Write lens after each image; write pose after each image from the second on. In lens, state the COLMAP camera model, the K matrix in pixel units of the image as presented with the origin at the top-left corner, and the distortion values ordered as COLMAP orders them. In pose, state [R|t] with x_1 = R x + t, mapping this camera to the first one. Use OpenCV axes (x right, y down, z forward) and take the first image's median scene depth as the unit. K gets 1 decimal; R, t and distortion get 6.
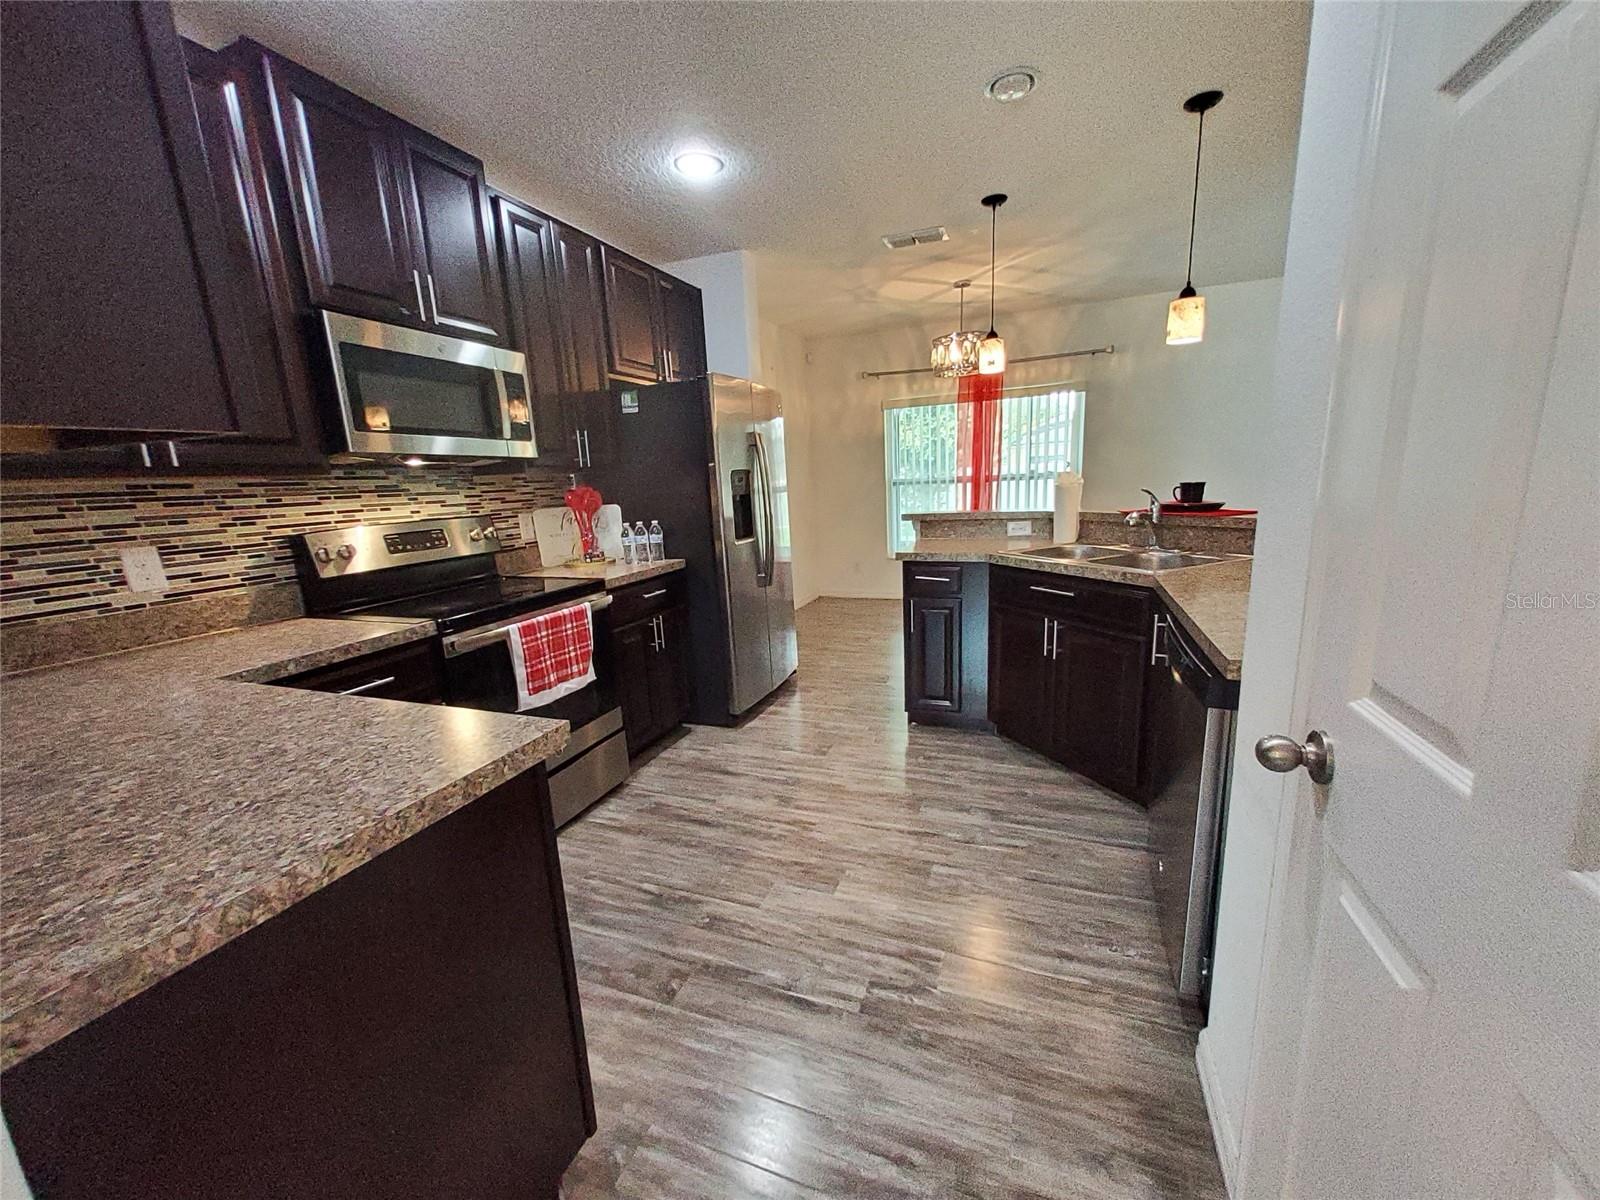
lens RADIAL K [[630.9, 0, 803.5], [0, 630.9, 606.7], [0, 0, 1]] dist [0.007424, -0.001587]
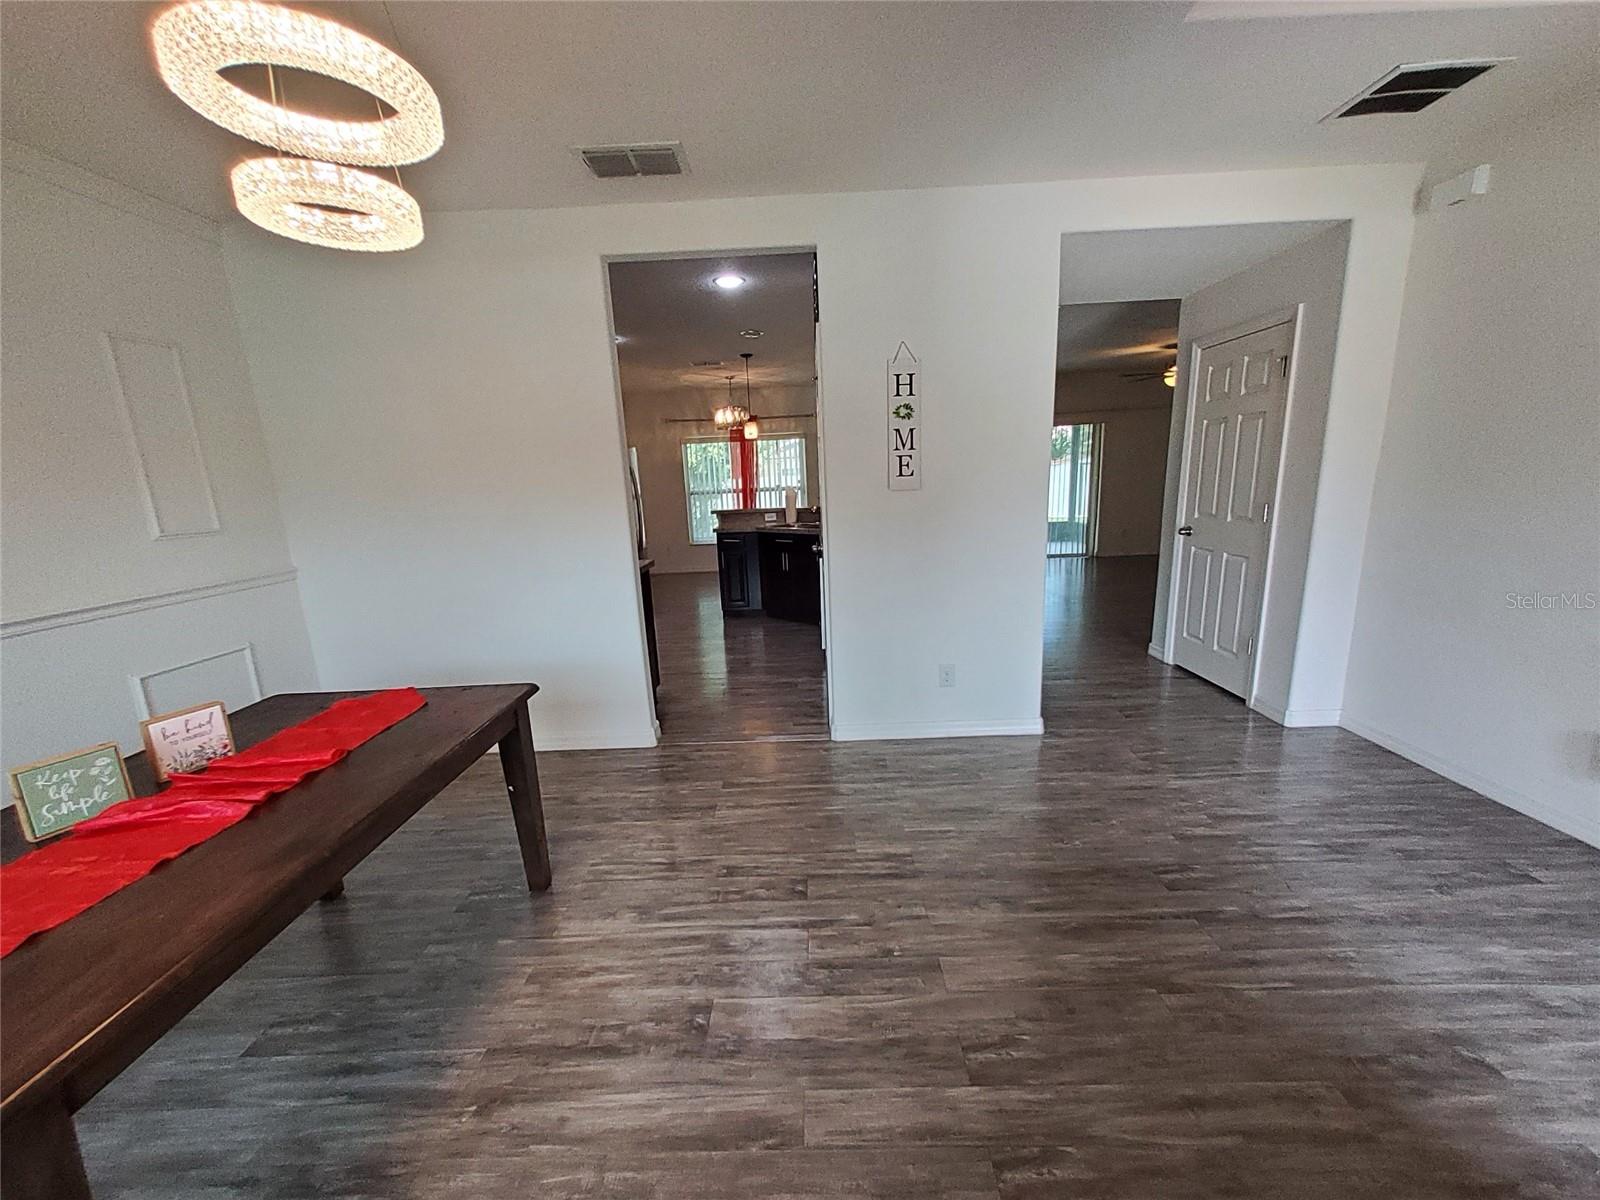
lens RADIAL K [[630.9, 0, 803.1], [0, 630.9, 608.9], [0, 0, 1]] dist [0.007424, -0.001587]
pose [[0.934535, -0.071091, 0.348698, -0.316467], [0.073740, 0.997261, 0.005688, 0.185162], [-0.348148, 0.020397, 0.937218, -1.024864]]
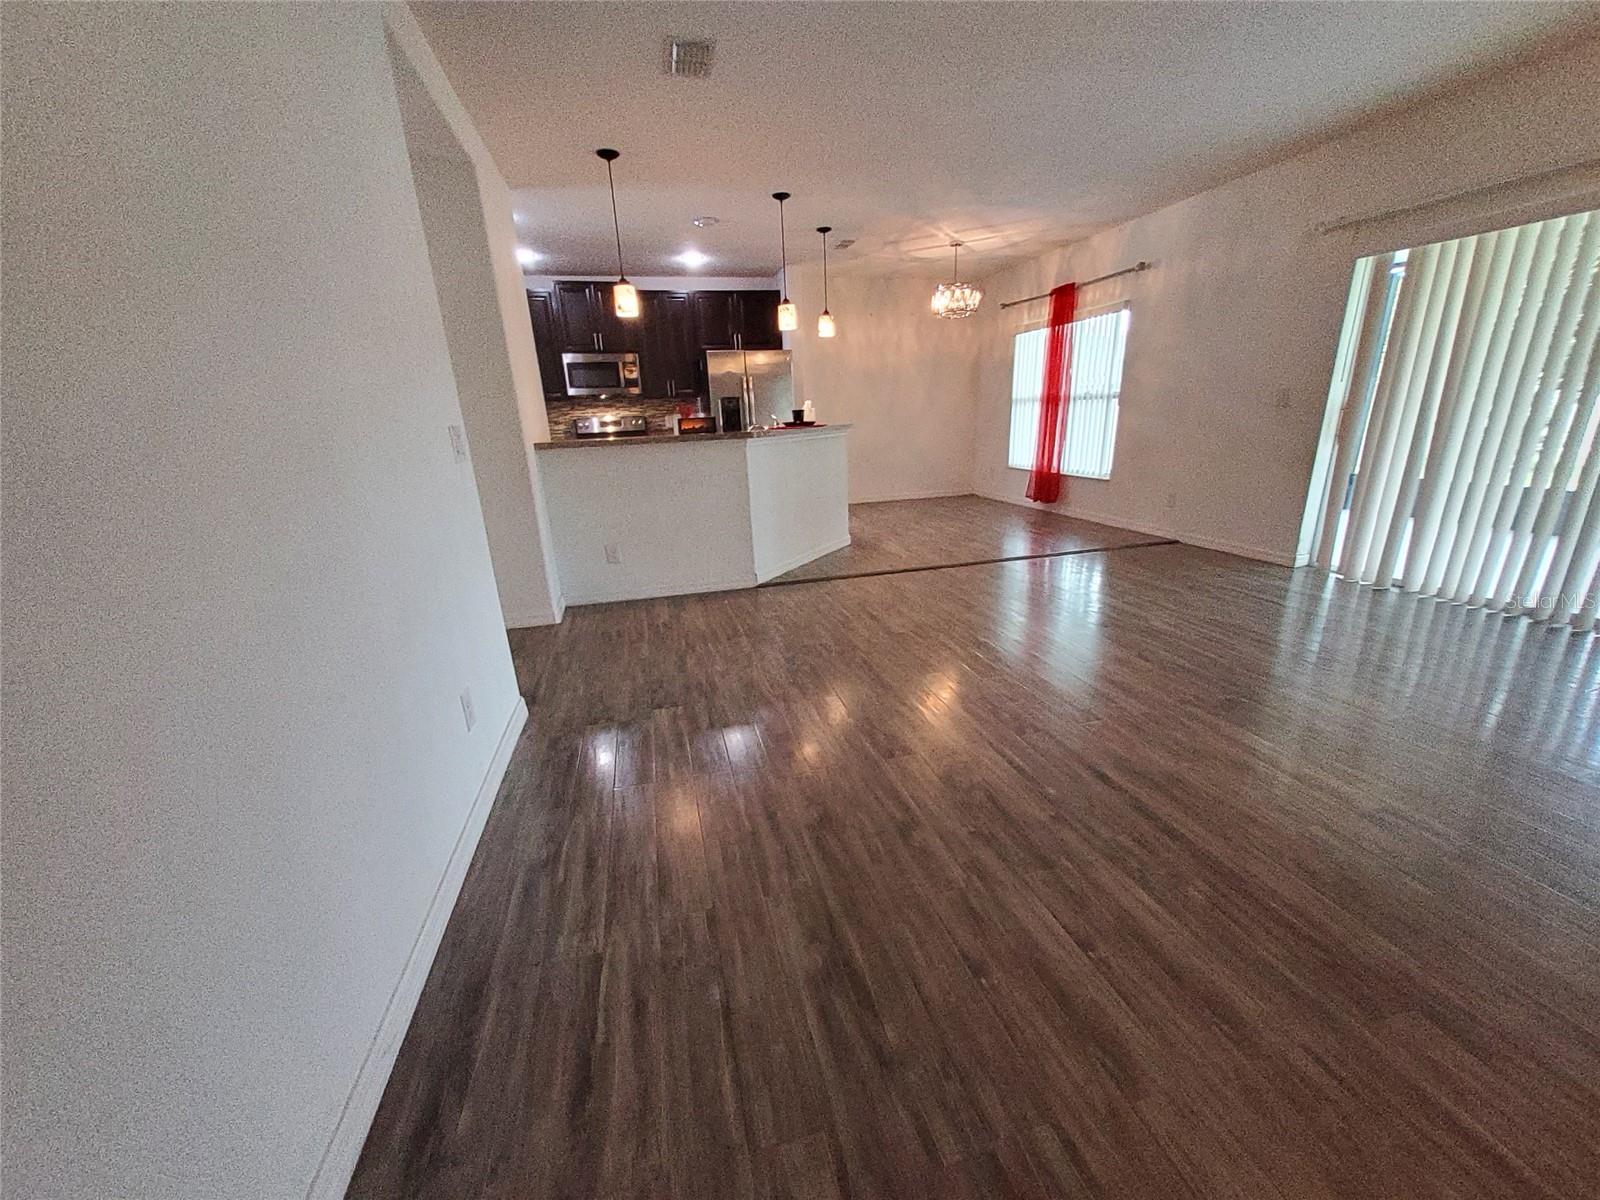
lens RADIAL K [[630.9, 0, 803.9], [0, 630.9, 614.4], [0, 0, 1]] dist [0.007424, -0.001587]
pose [[0.589006, 0.271867, -0.761026, 1.941886], [-0.151313, 0.962160, 0.226609, -0.043181], [0.793836, -0.018321, 0.607855, -0.070418]]
